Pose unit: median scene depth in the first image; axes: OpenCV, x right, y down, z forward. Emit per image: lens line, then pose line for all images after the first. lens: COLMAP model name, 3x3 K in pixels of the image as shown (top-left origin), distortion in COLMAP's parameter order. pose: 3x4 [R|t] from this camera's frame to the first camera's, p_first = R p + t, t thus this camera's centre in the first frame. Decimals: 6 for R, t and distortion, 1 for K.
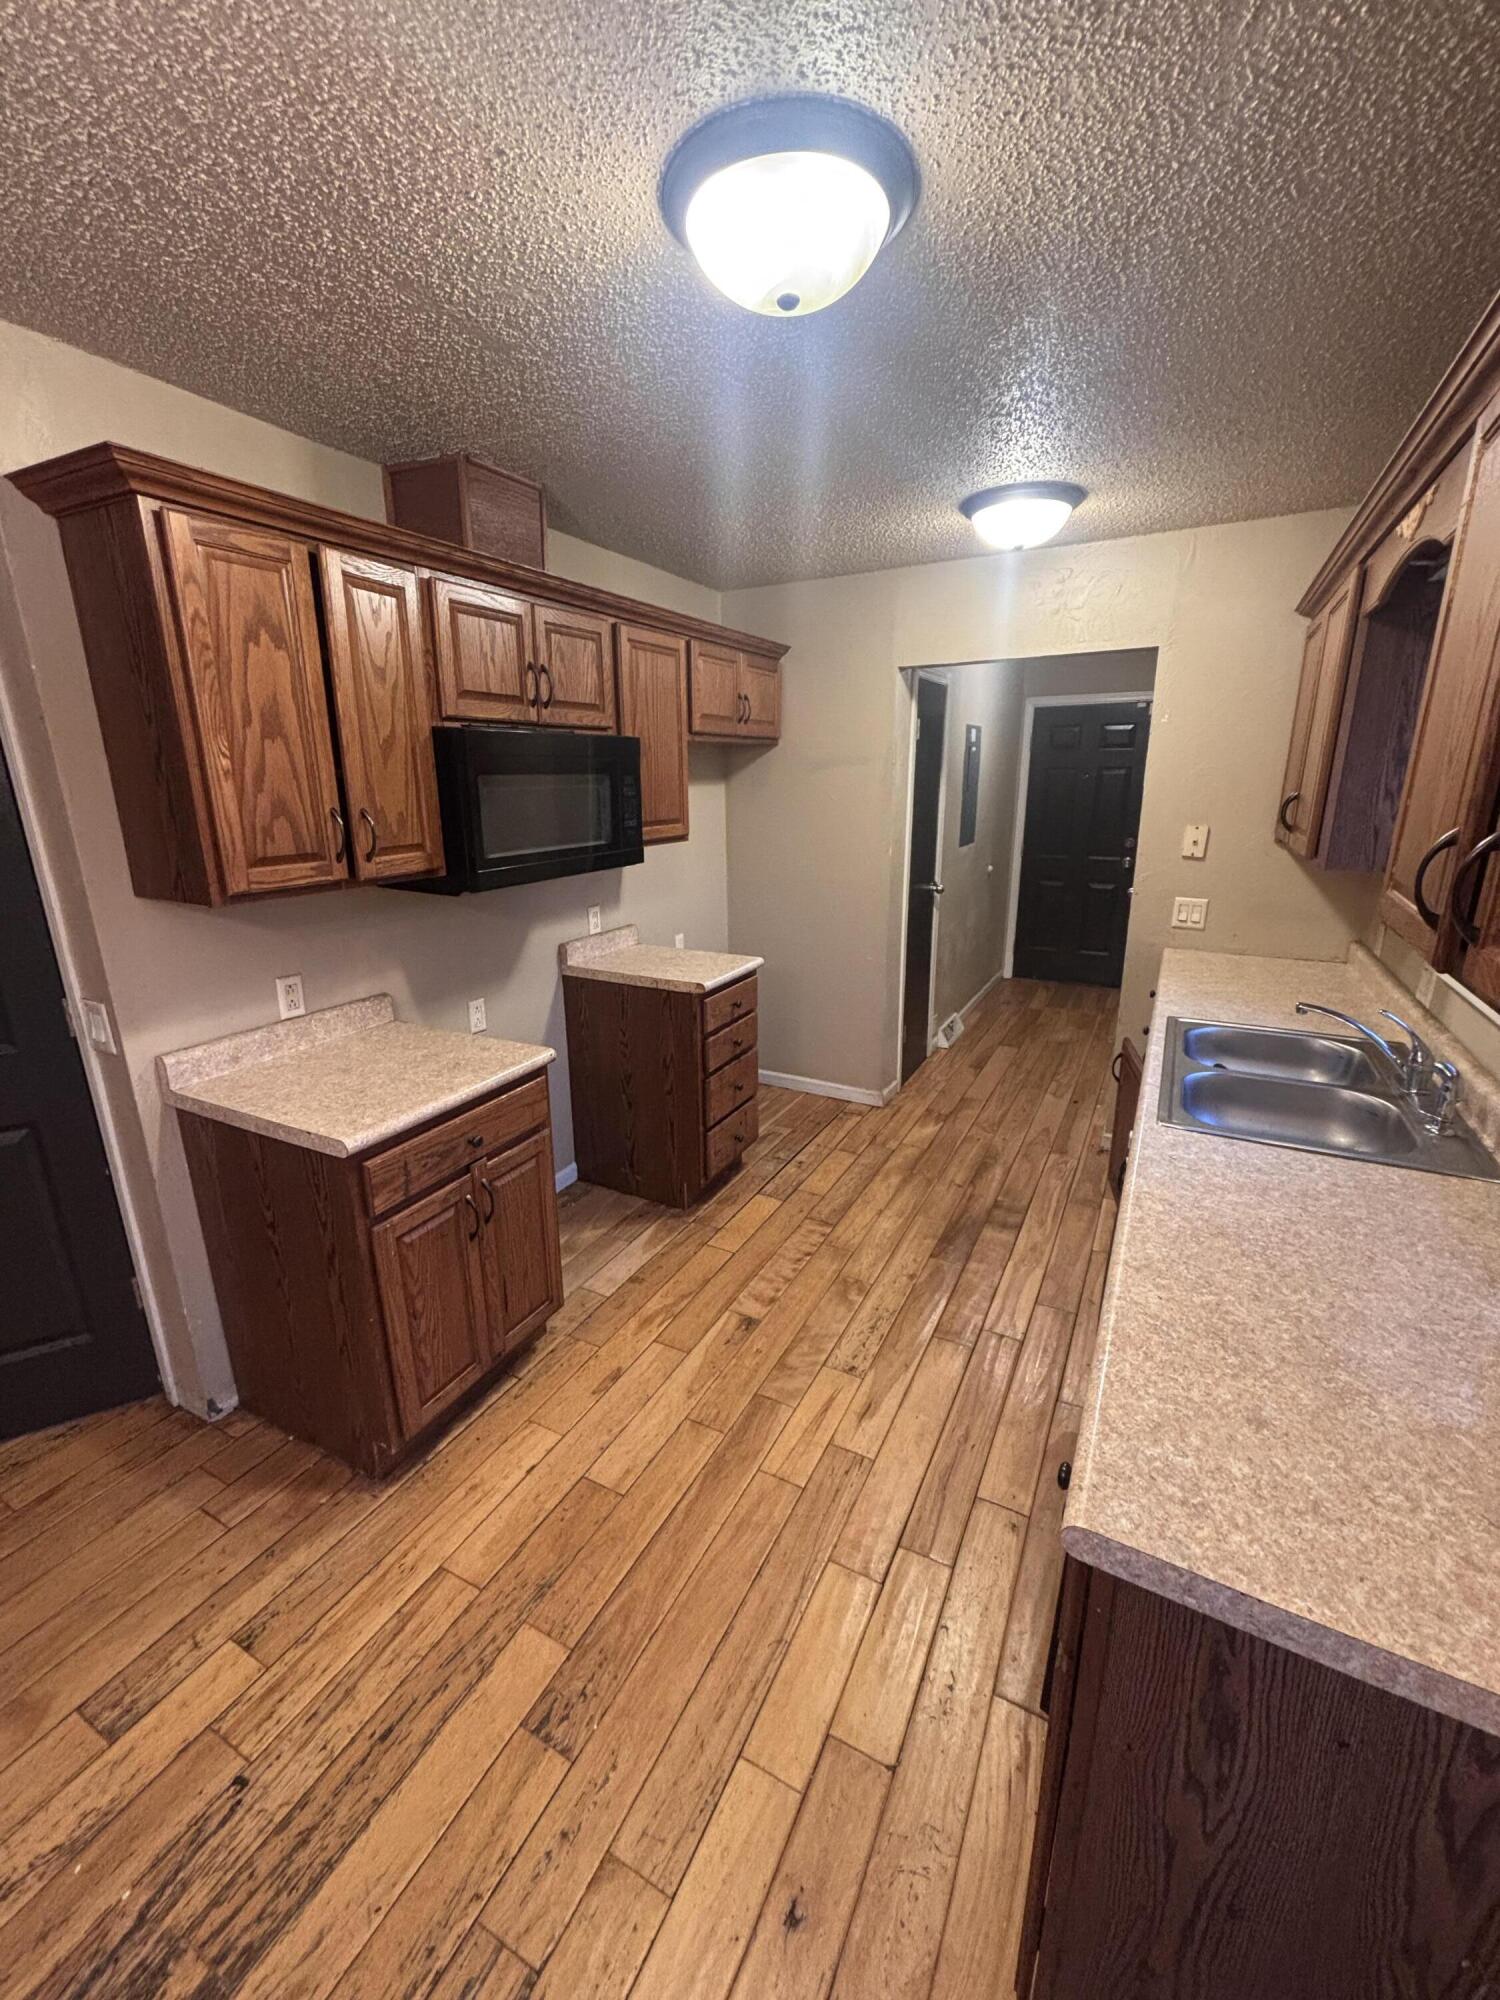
lens RADIAL K [[809.5, 0, 754.2], [0, 809.5, 1000.5], [0, 0, 1]] dist [-0.001191, -0.000268]
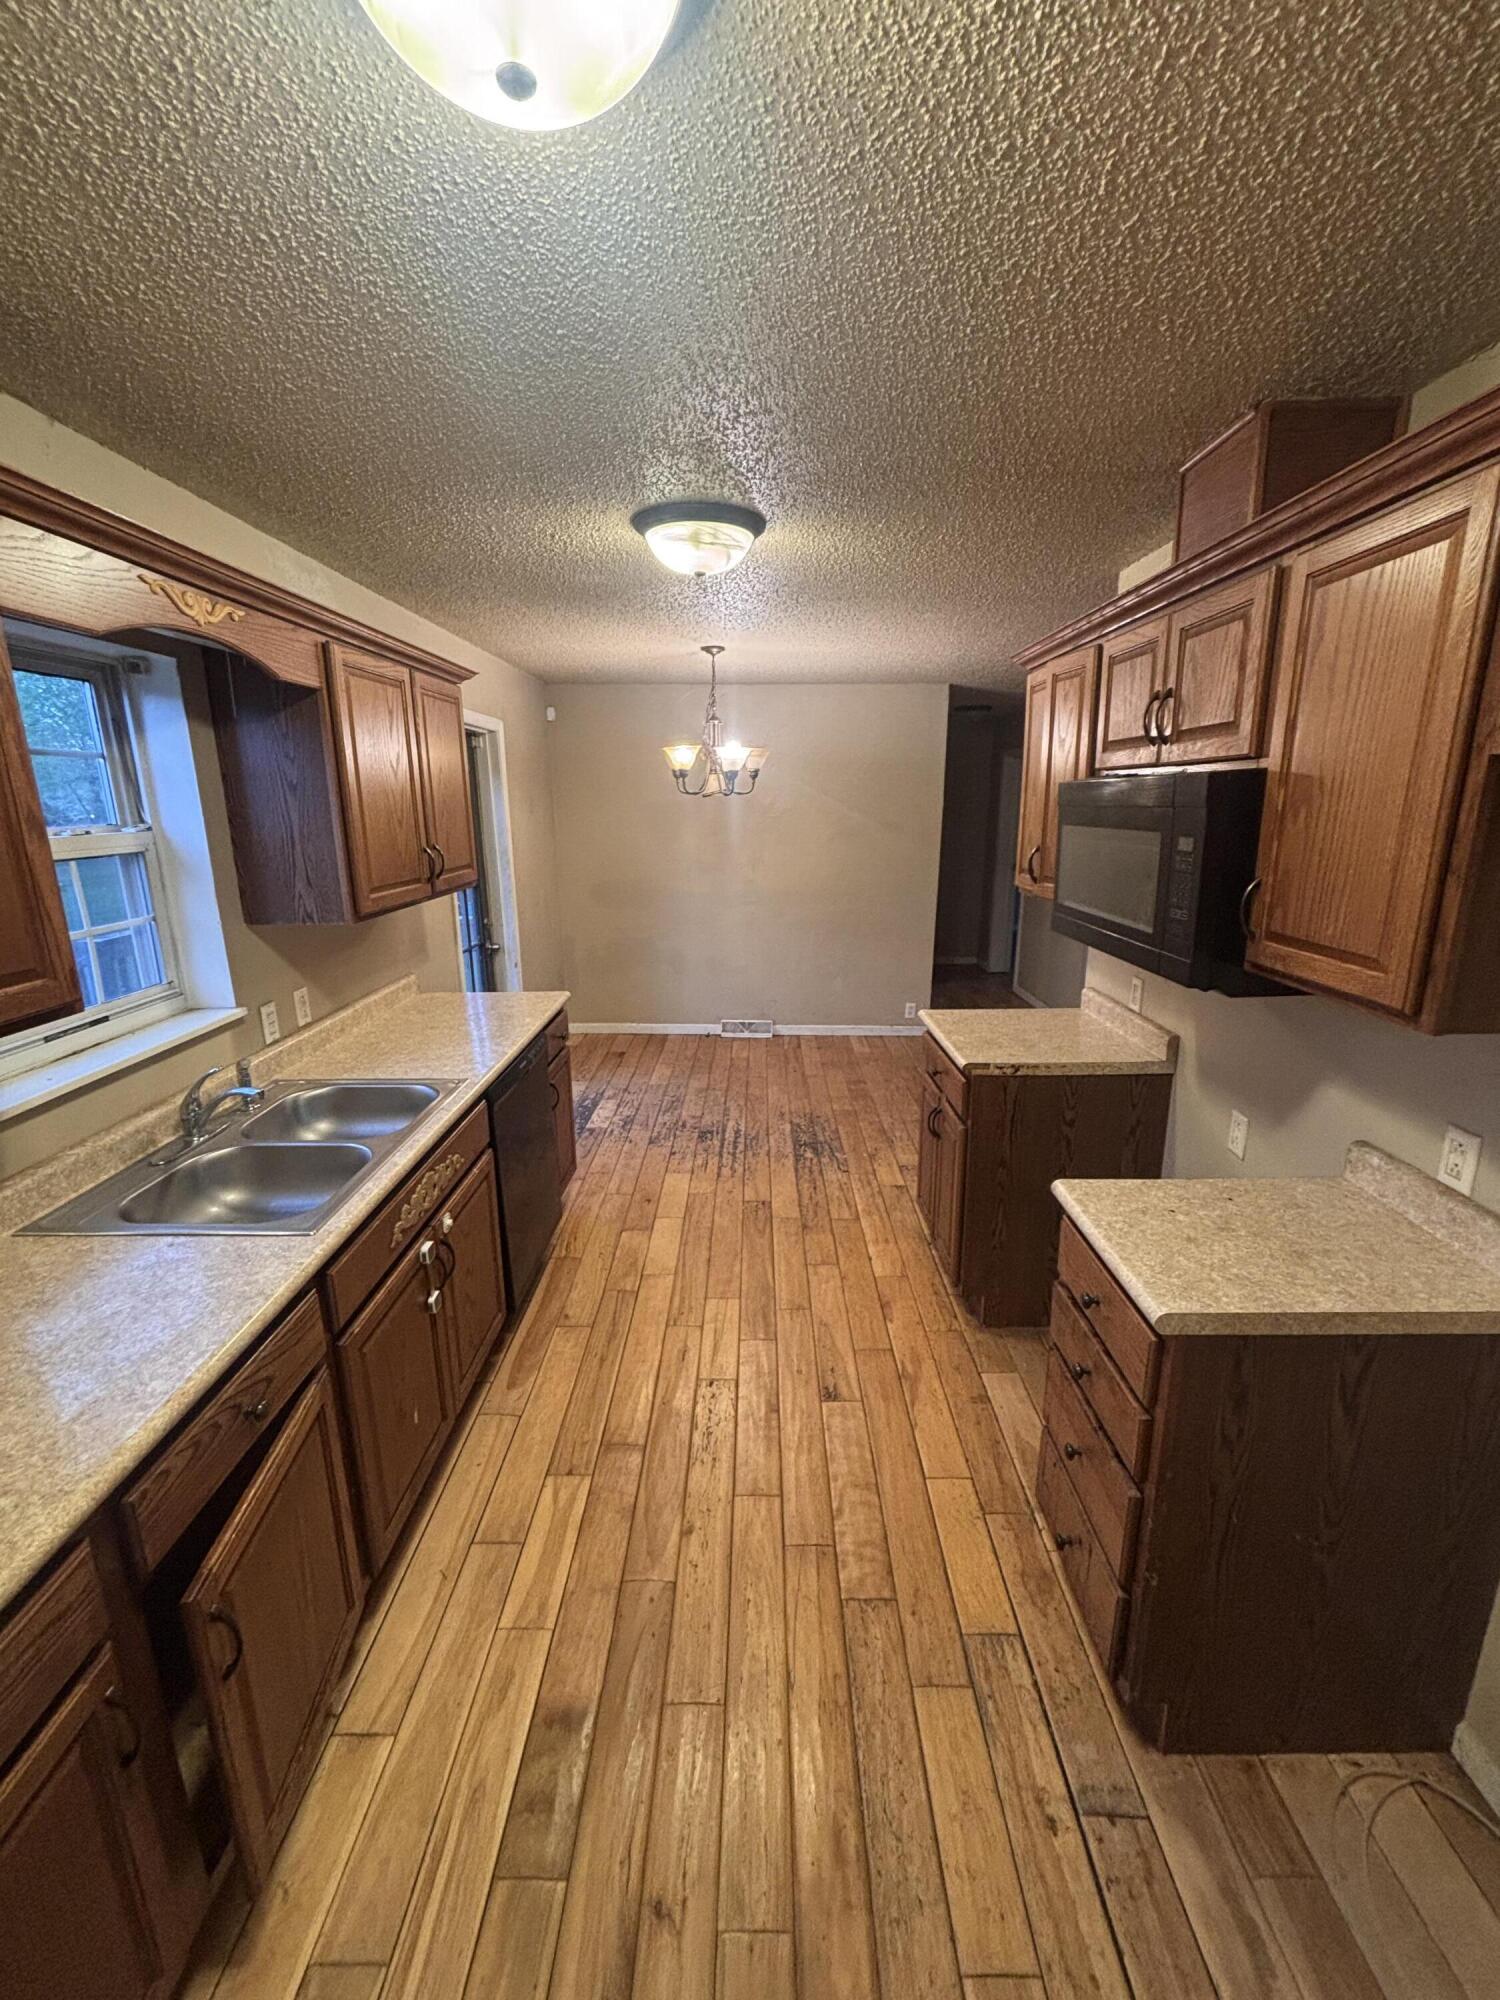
lens RADIAL K [[809.5, 0, 755.3], [0, 809.5, 995.3], [0, 0, 1]] dist [-0.001191, -0.000268]
pose [[-0.890155, 0.111547, -0.441793, 0.428506], [-0.117850, 0.880222, 0.459697, -0.431654], [0.440154, 0.461267, -0.770388, 1.439217]]
